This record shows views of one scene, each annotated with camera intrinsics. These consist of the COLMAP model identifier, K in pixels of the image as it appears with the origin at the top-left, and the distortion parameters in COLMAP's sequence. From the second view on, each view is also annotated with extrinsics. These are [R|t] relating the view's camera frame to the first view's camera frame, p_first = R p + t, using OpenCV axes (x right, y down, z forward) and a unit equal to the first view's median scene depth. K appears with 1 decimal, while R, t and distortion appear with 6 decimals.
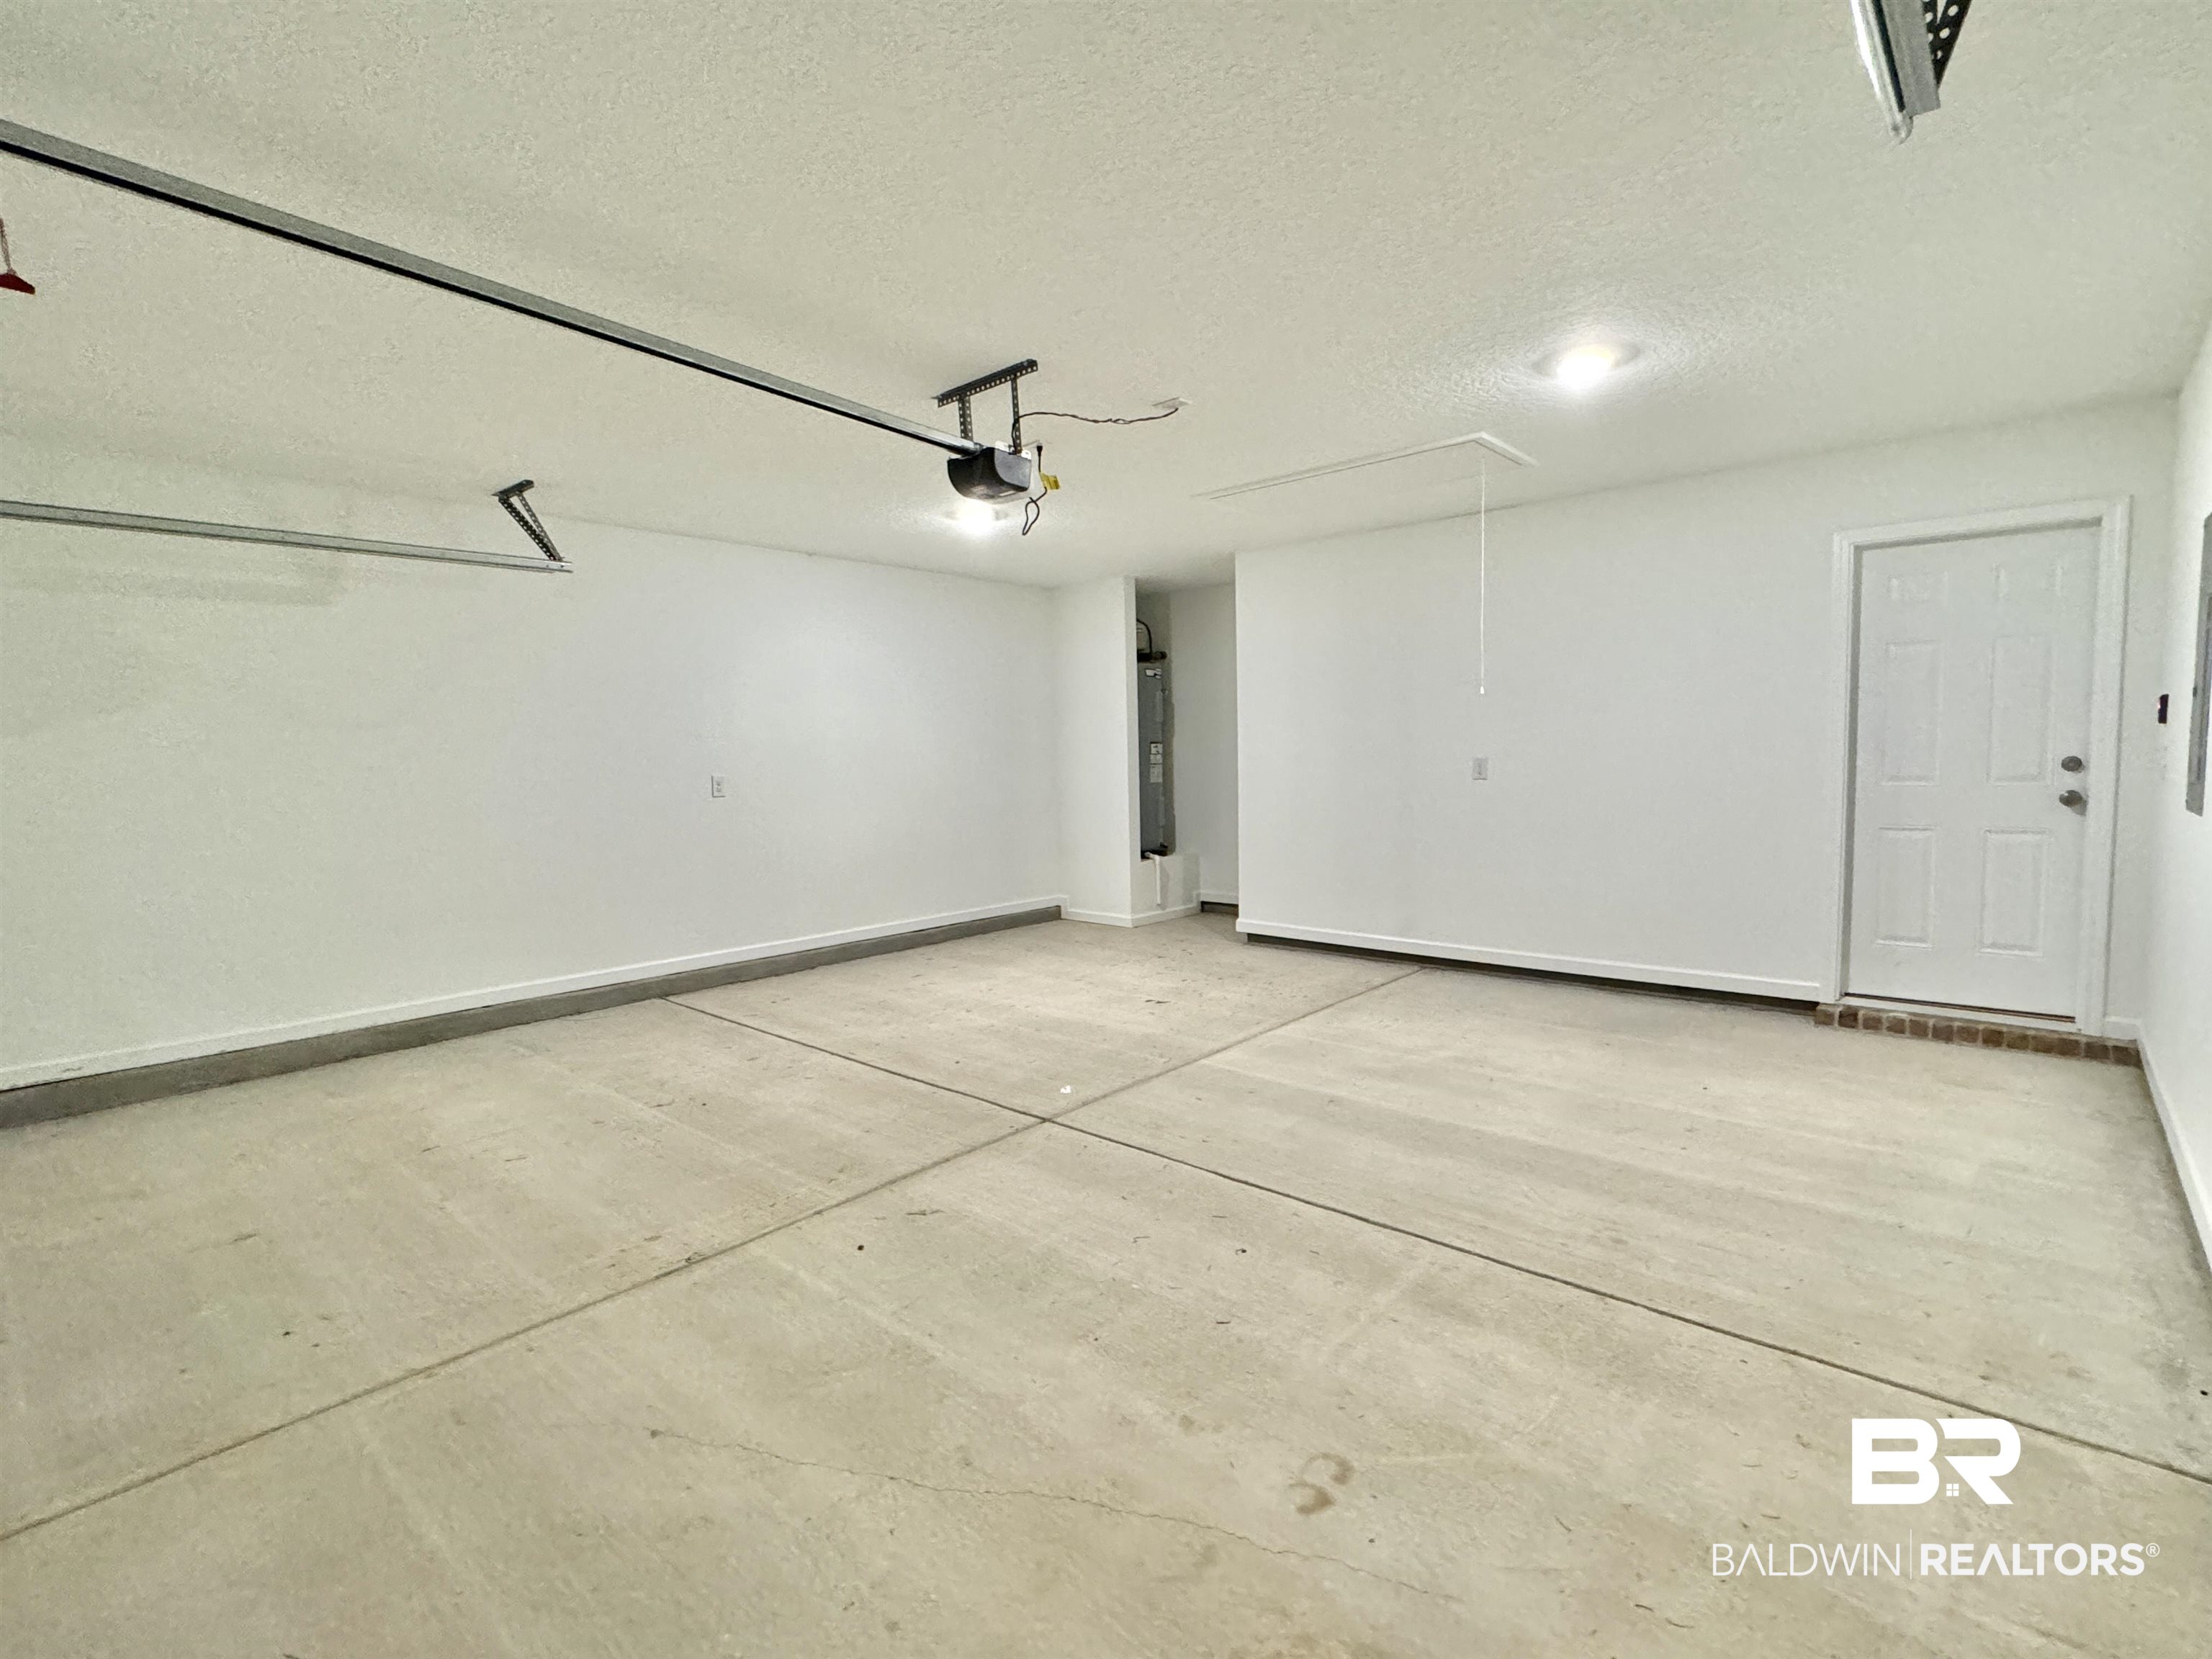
lens RADIAL K [[1030.9, 0, 1101.4], [0, 1030.9, 822.7], [0, 0, 1]] dist [0.003175, 0.000124]
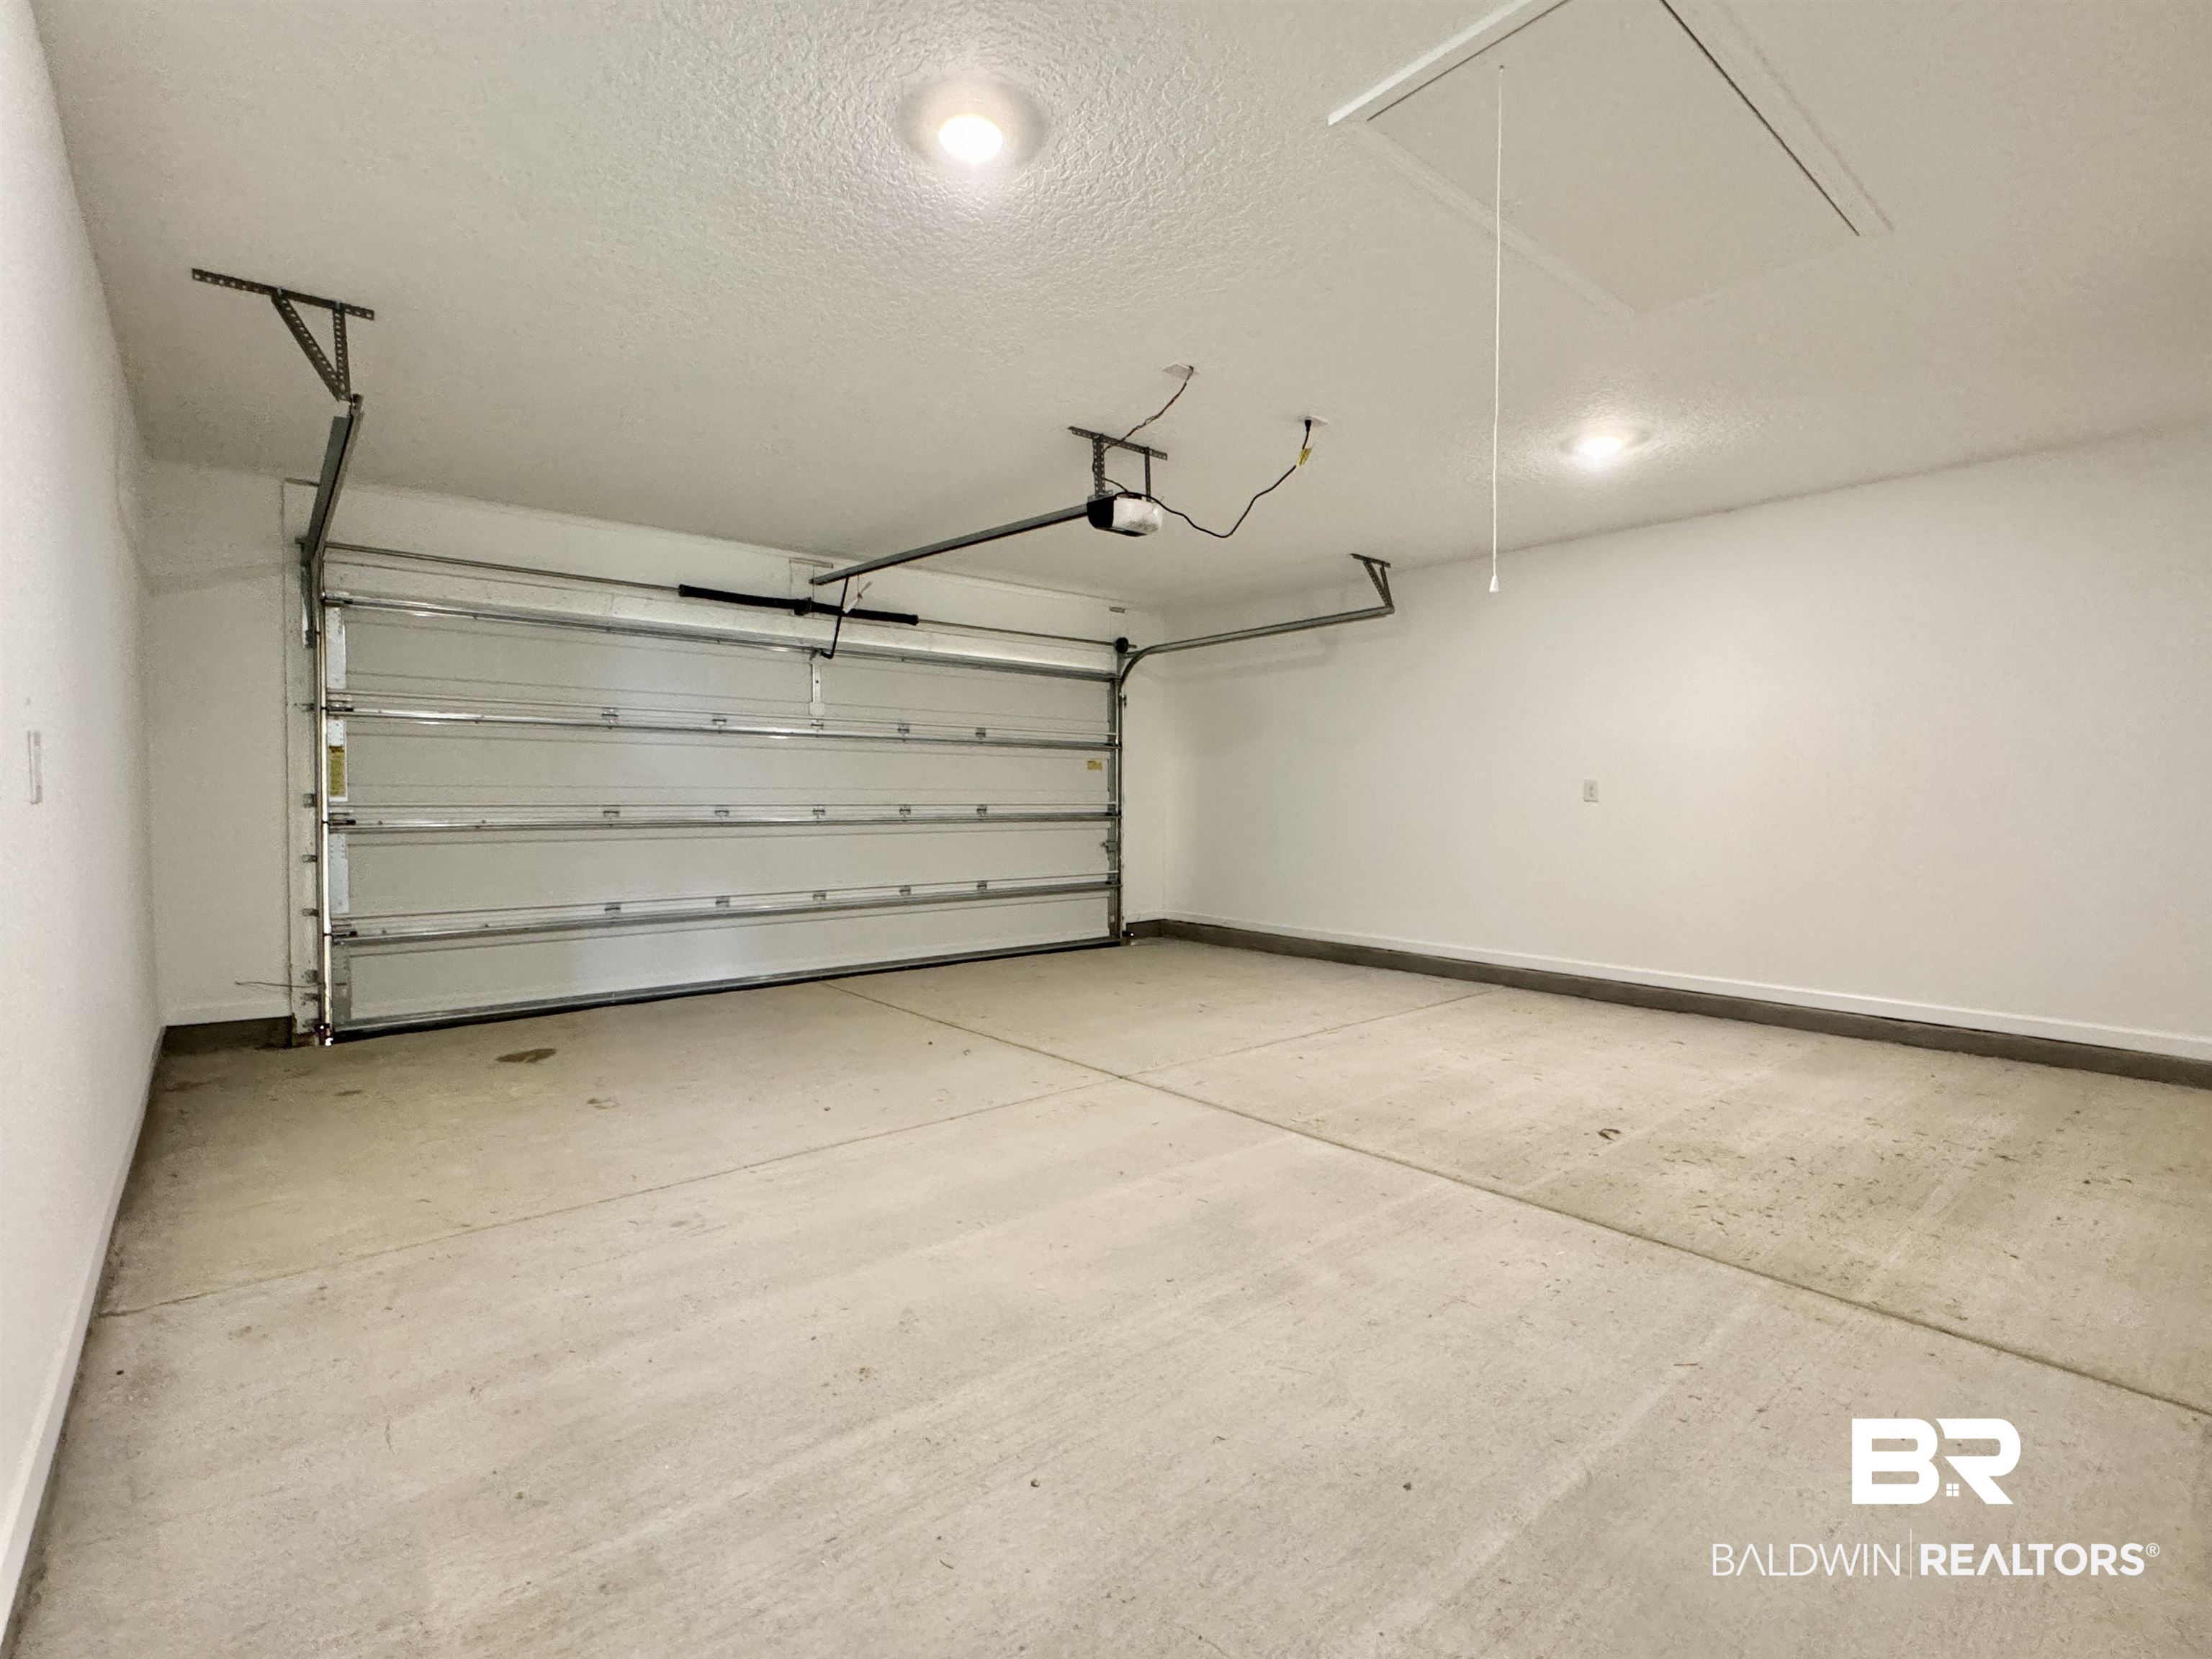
lens RADIAL K [[1030.9, 0, 1101.4], [0, 1030.9, 832.7], [0, 0, 1]] dist [0.003175, 0.000124]
pose [[-0.140577, 0.053926, -0.988600, 0.863816], [-0.066578, 0.995740, 0.063783, -0.036422], [0.987829, 0.074785, -0.136388, 0.928275]]
